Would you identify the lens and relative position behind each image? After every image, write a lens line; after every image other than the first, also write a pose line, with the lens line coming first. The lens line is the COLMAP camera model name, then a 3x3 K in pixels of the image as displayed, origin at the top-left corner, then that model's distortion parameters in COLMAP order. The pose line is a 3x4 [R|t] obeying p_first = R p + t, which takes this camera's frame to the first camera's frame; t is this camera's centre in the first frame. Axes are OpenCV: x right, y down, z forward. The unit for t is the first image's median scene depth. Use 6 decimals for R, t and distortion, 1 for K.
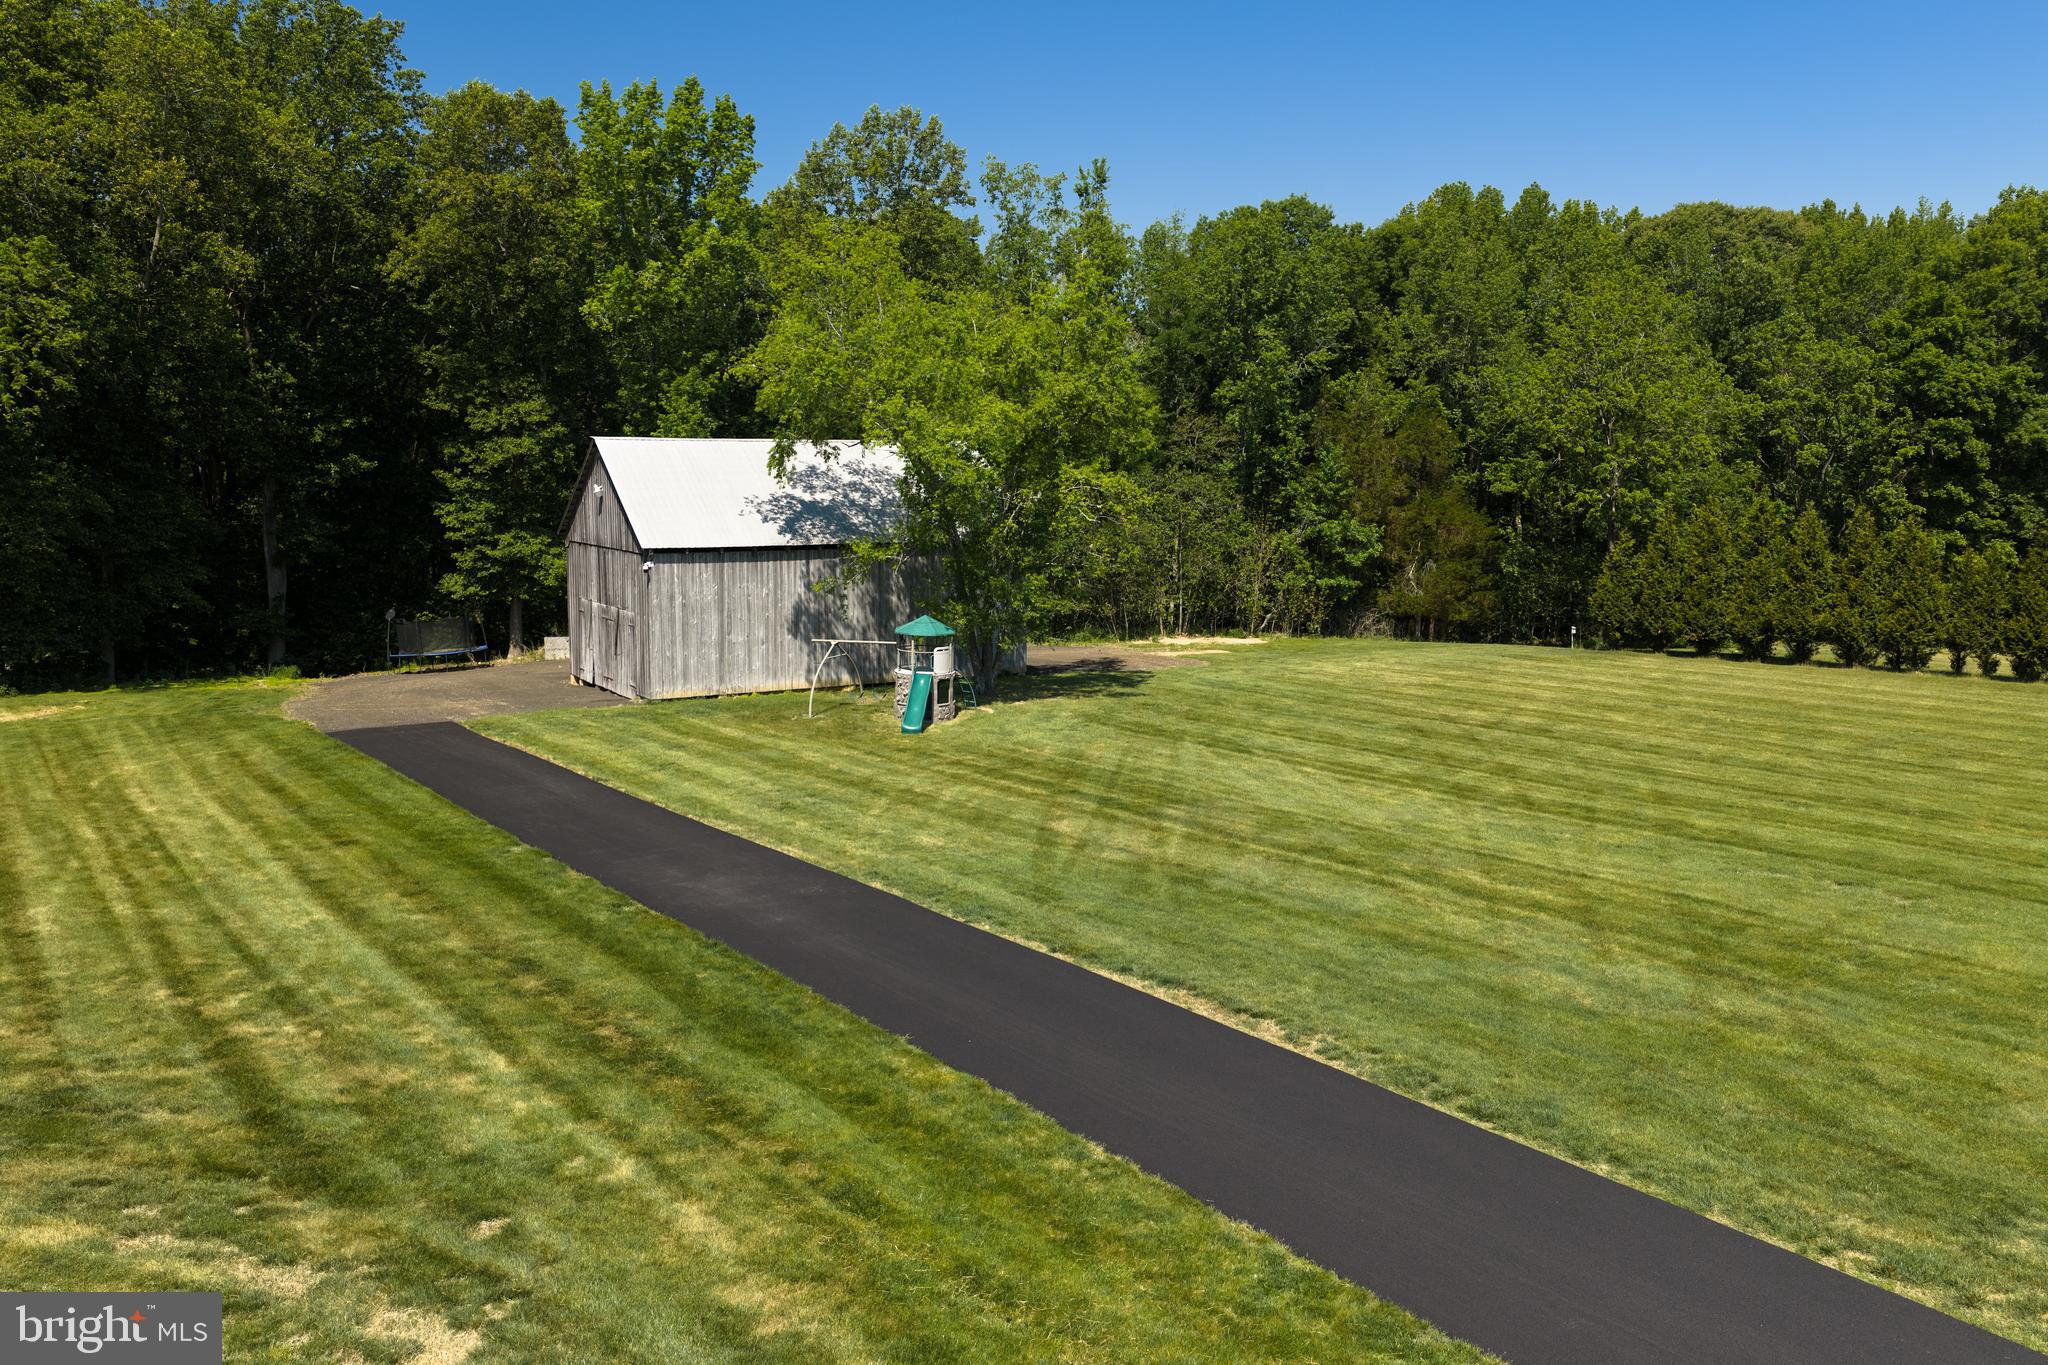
lens RADIAL K [[1657.8, 0, 1015.8], [0, 1657.8, 643.7], [0, 0, 1]] dist [-0.003898, -0.001732]
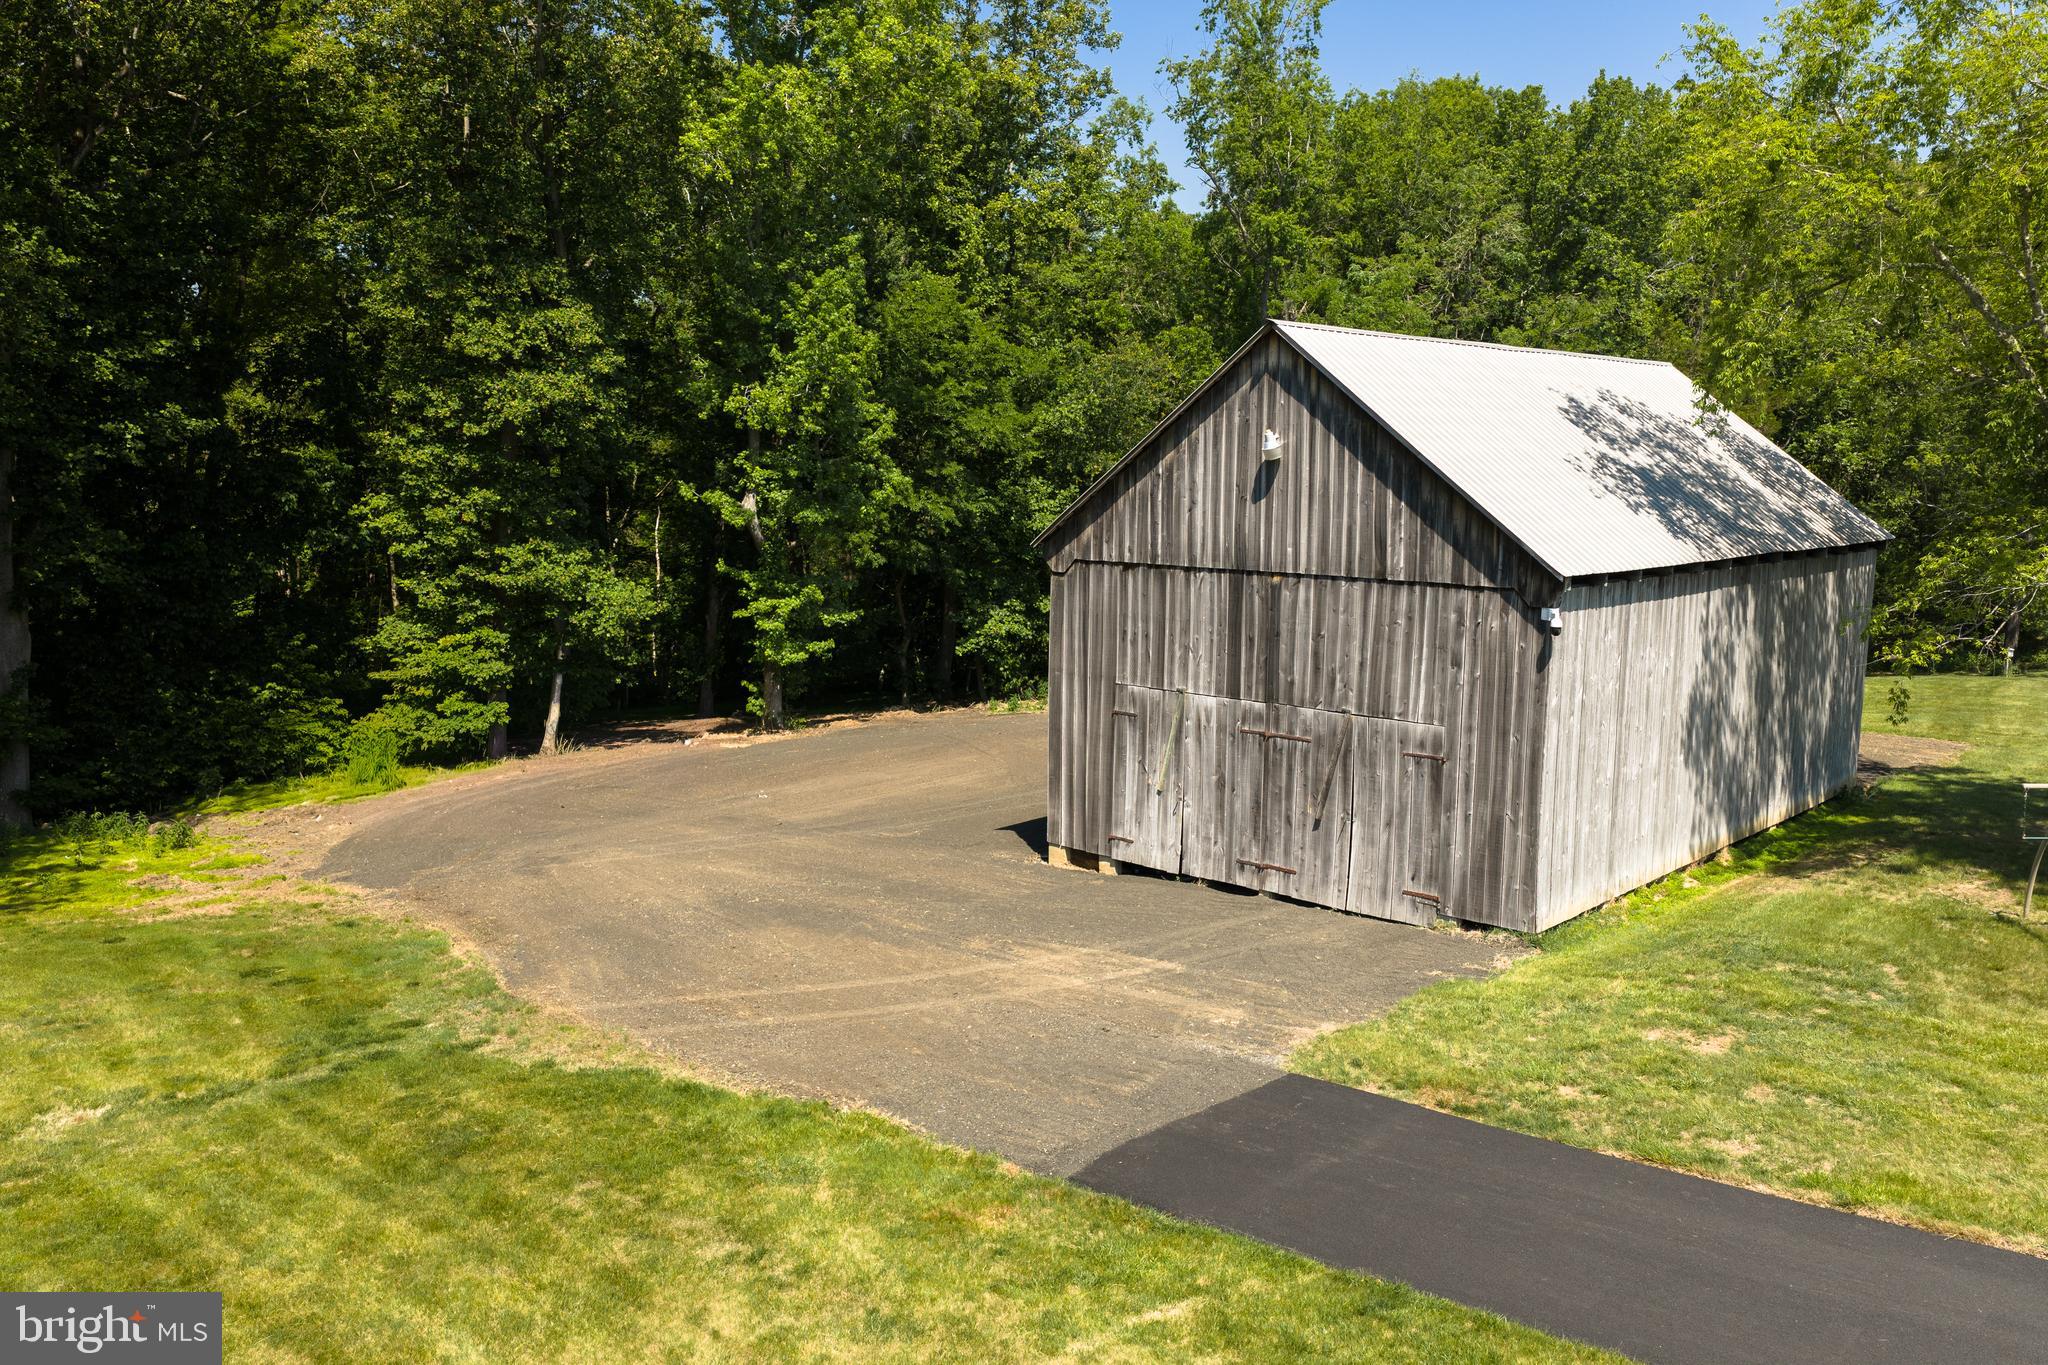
lens RADIAL K [[1690.2, 0, 1024.0], [0, 1690.2, 682.5], [0, 0, 1]] dist [0.002417, 0.002109]
pose [[0.962412, -0.035701, 0.269238, -0.303267], [0.030075, 0.999235, 0.024993, -0.029658], [-0.269924, -0.015956, 0.962749, 0.408730]]
